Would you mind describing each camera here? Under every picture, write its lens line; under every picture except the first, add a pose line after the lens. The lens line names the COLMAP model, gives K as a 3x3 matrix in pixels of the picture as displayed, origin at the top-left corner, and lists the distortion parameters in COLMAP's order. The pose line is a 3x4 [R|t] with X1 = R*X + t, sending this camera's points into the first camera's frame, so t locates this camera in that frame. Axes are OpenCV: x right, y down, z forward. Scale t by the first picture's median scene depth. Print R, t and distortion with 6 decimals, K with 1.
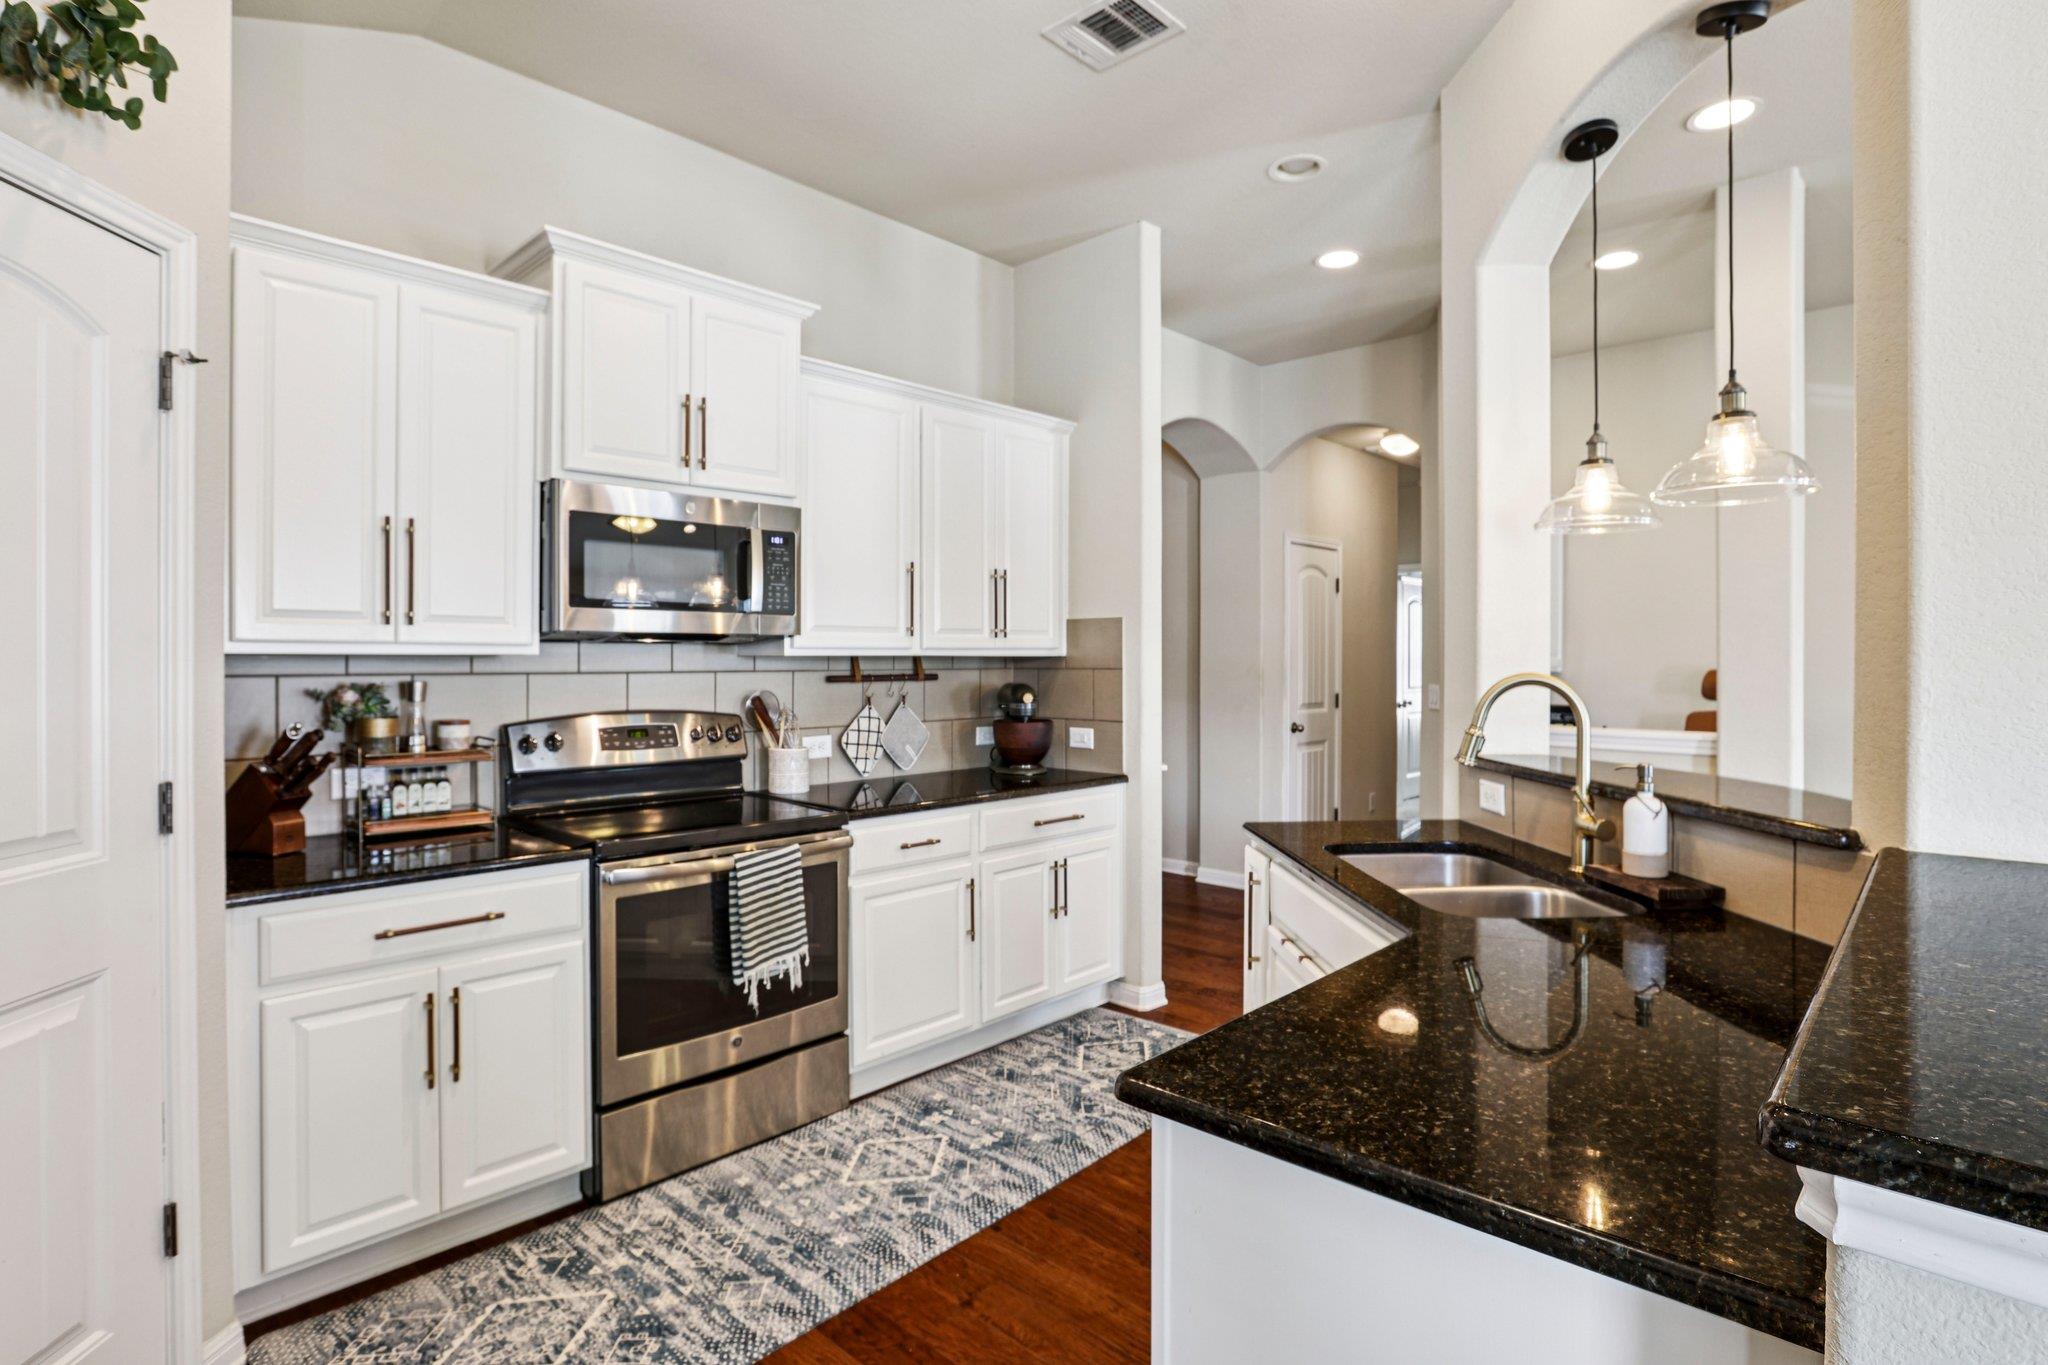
lens RADIAL K [[1053.0, 0, 1024.0], [0, 1053.0, 682.5], [0, 0, 1]] dist [-0.000472, 0.000094]
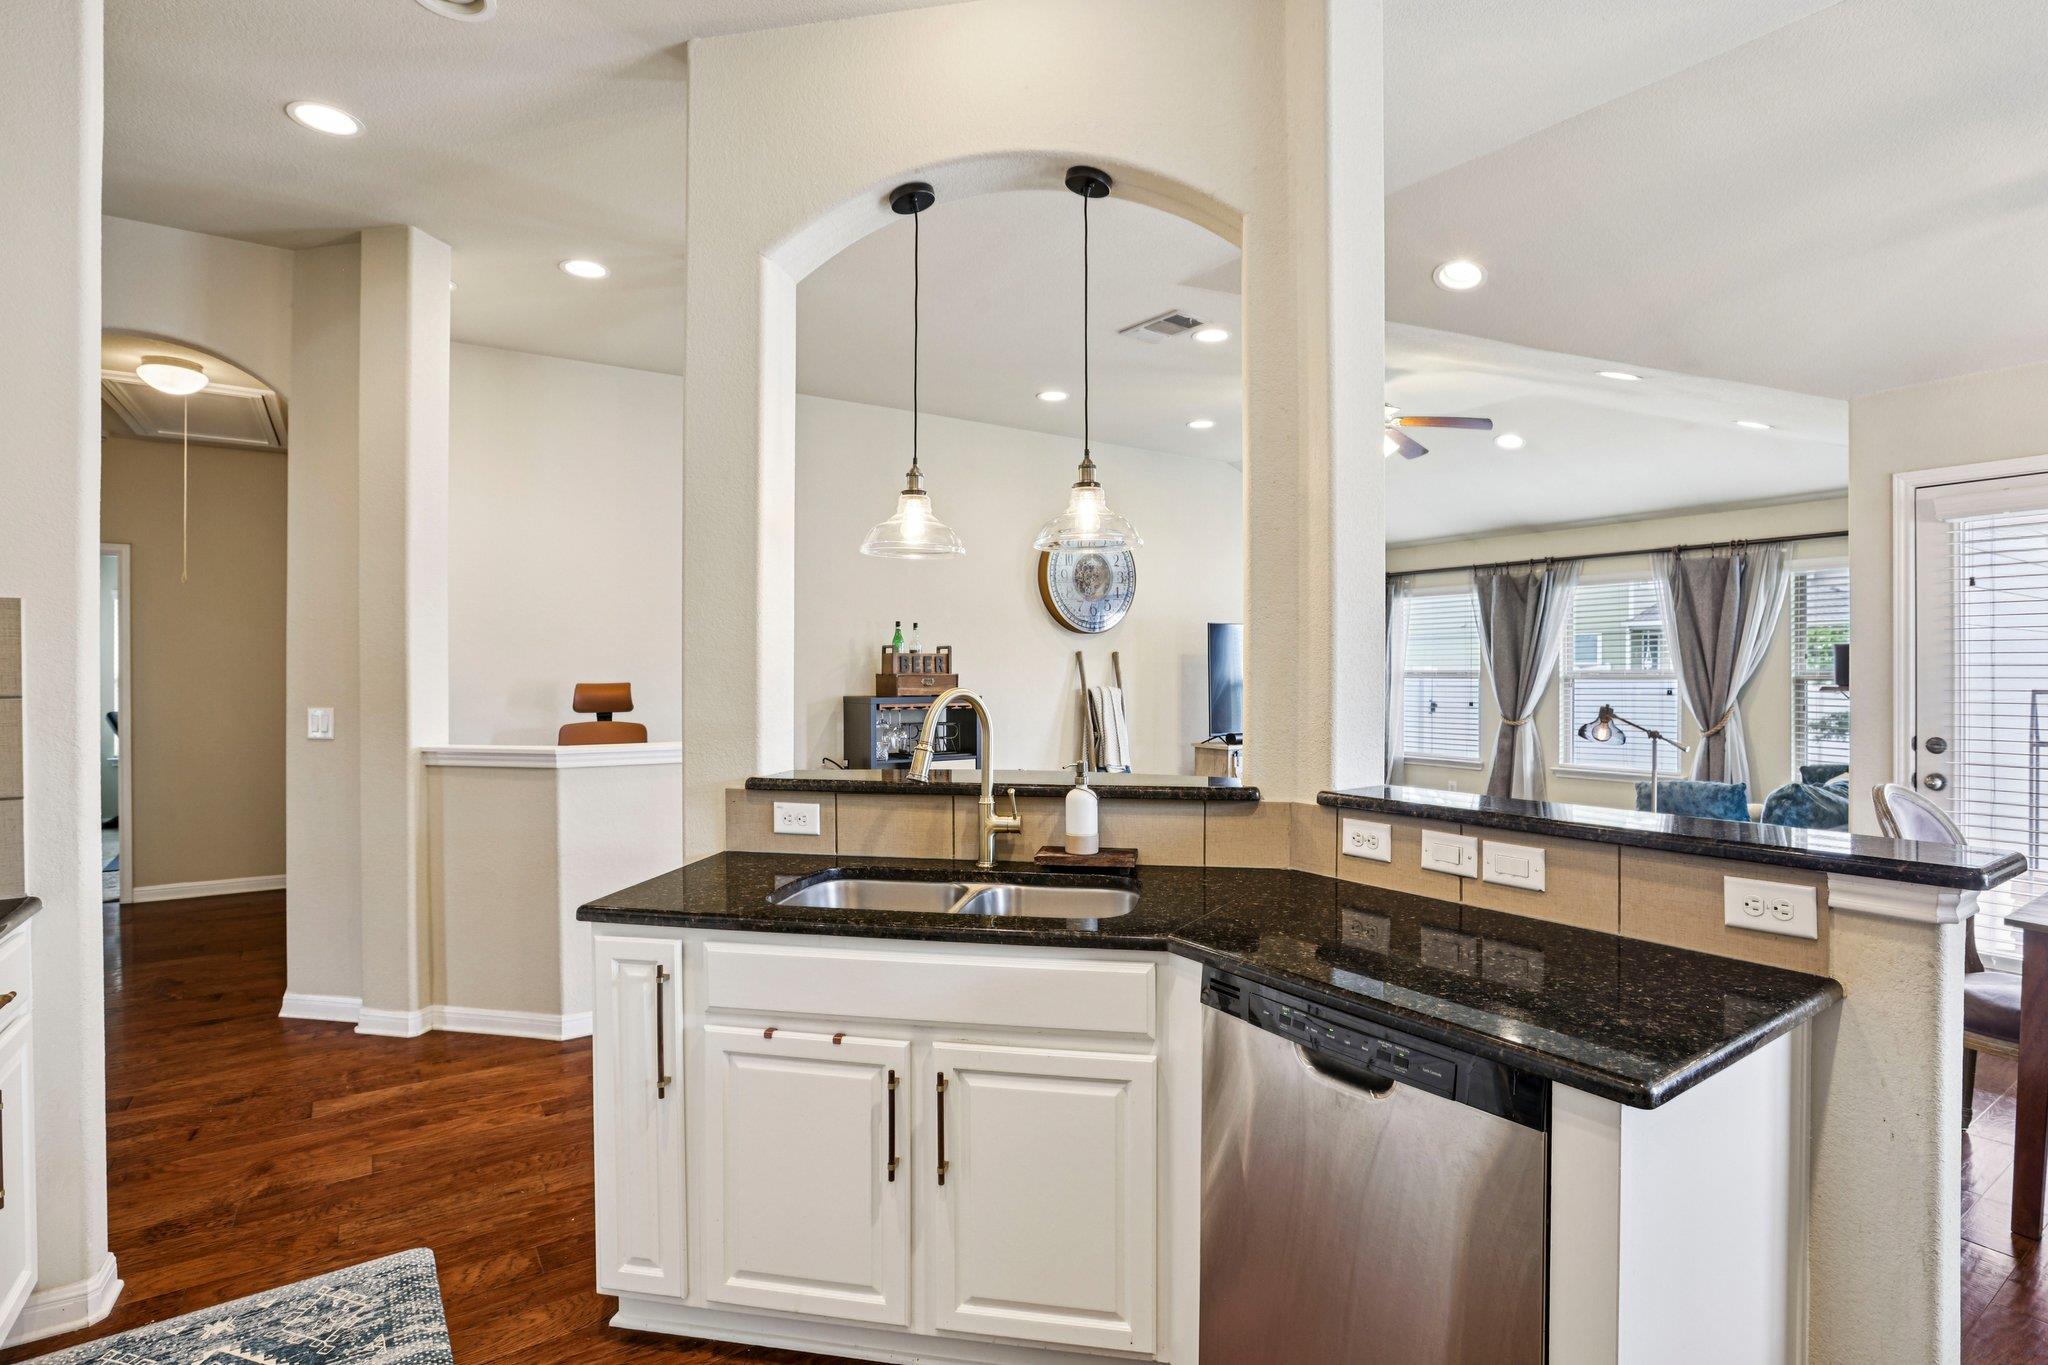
lens RADIAL K [[1004.3, 0, 1046.5], [0, 1004.3, 675.4], [0, 0, 1]] dist [-0.013059, 0.000517]
pose [[0.194095, -0.016243, 0.980848, -0.425888], [0.040635, 0.999138, 0.008505, -0.009350], [-0.980141, 0.038206, 0.194588, 0.604280]]
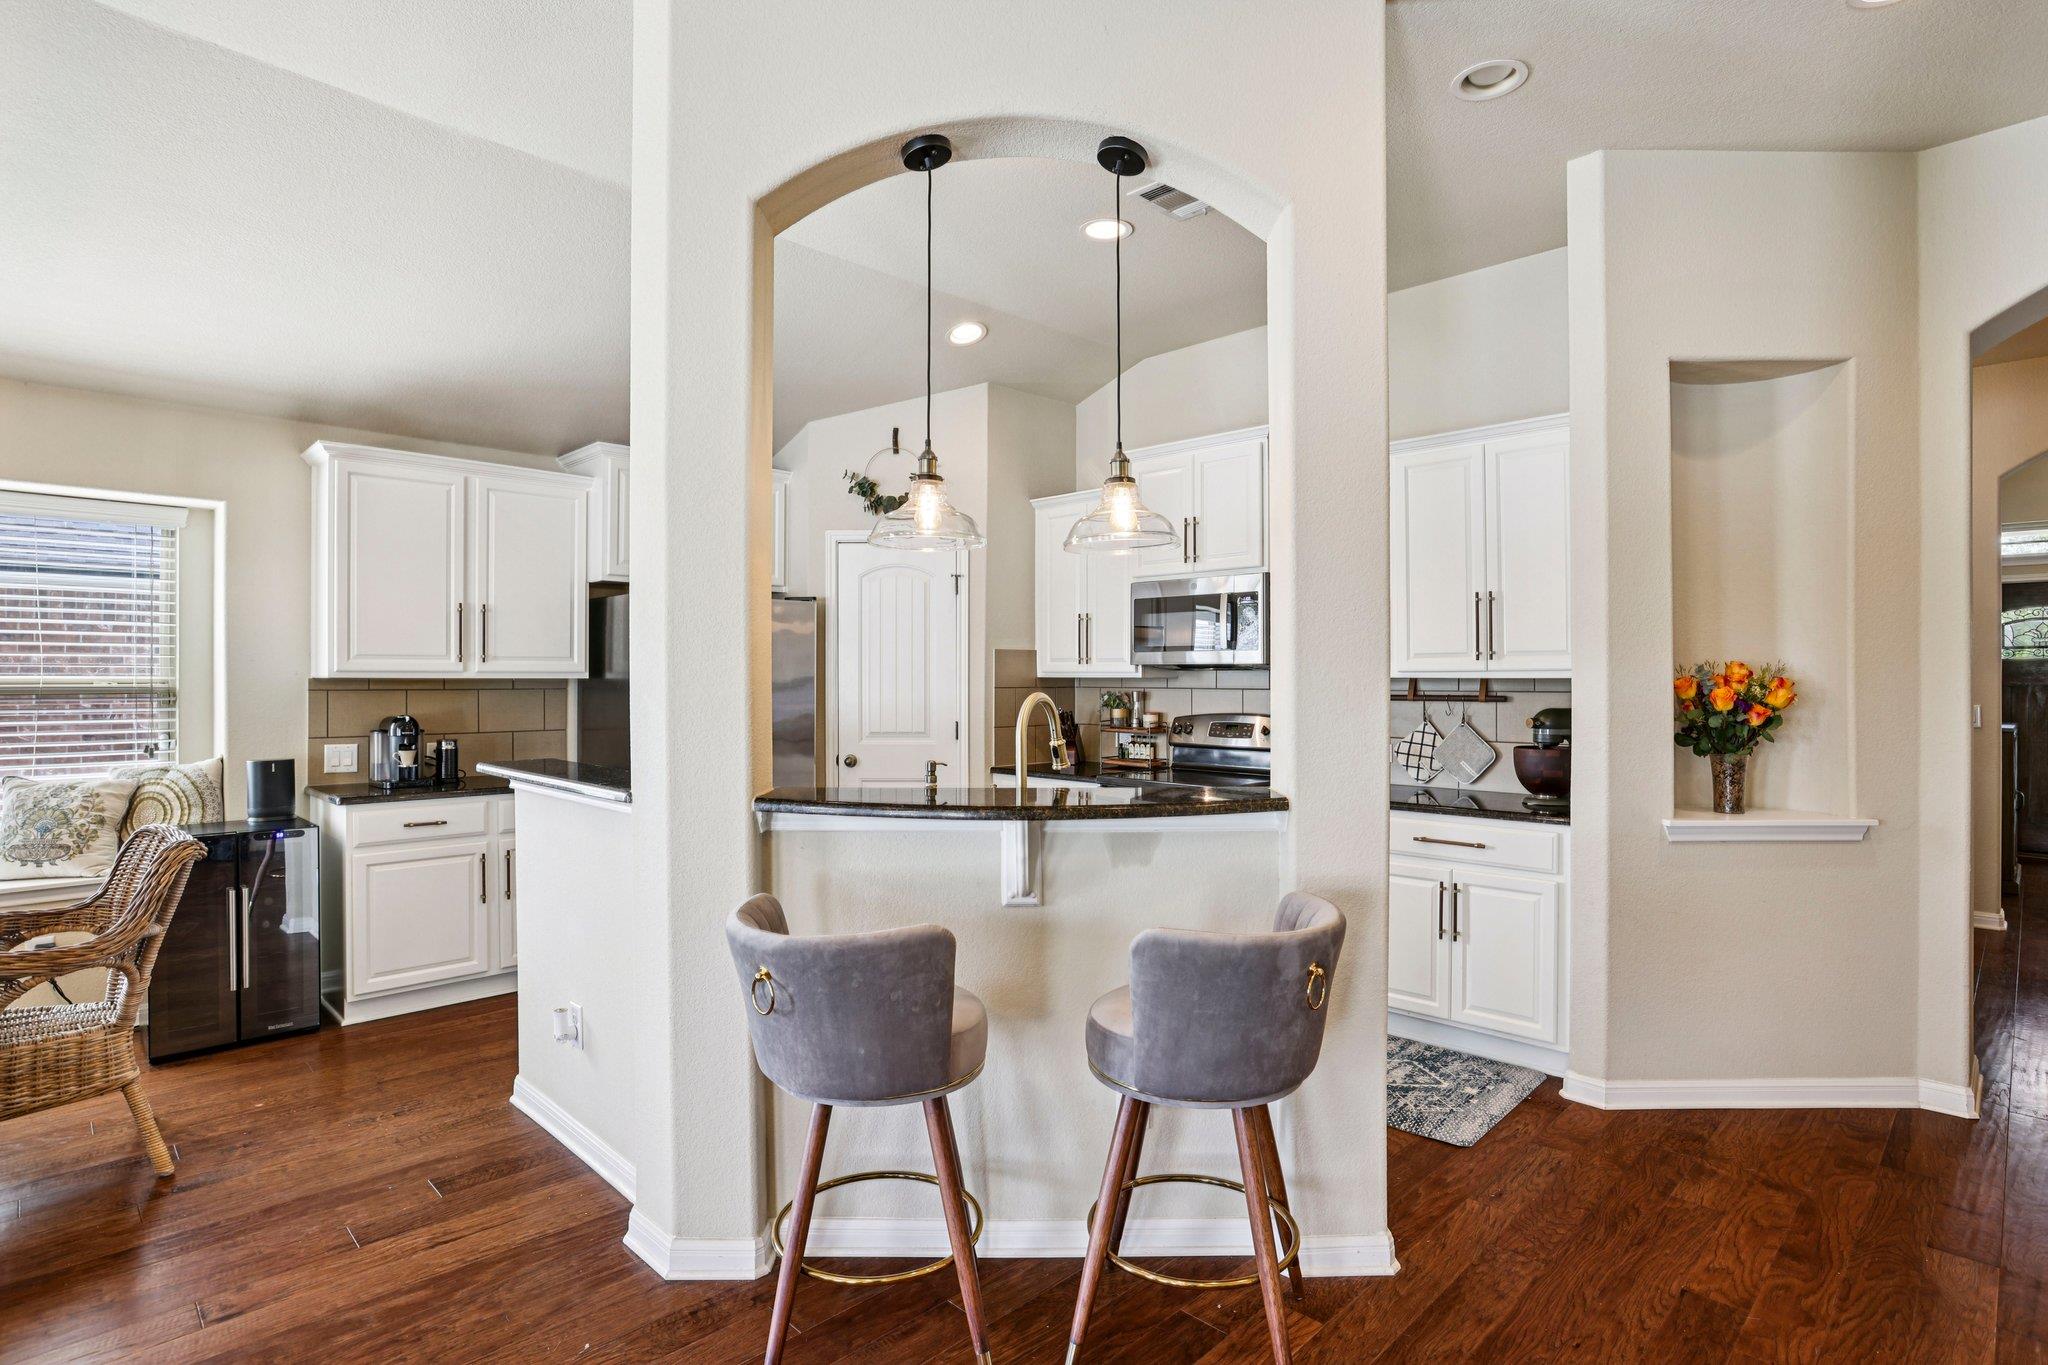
lens RADIAL K [[1037.5, 0, 1025.4], [0, 1037.5, 674.9], [0, 0, 1]] dist [-0.062214, 0.034211]
pose [[-0.023577, -0.014415, -0.999618, 1.407138], [-0.038841, 0.999154, -0.013492, 0.002447], [0.998967, 0.038508, -0.024117, 0.856392]]
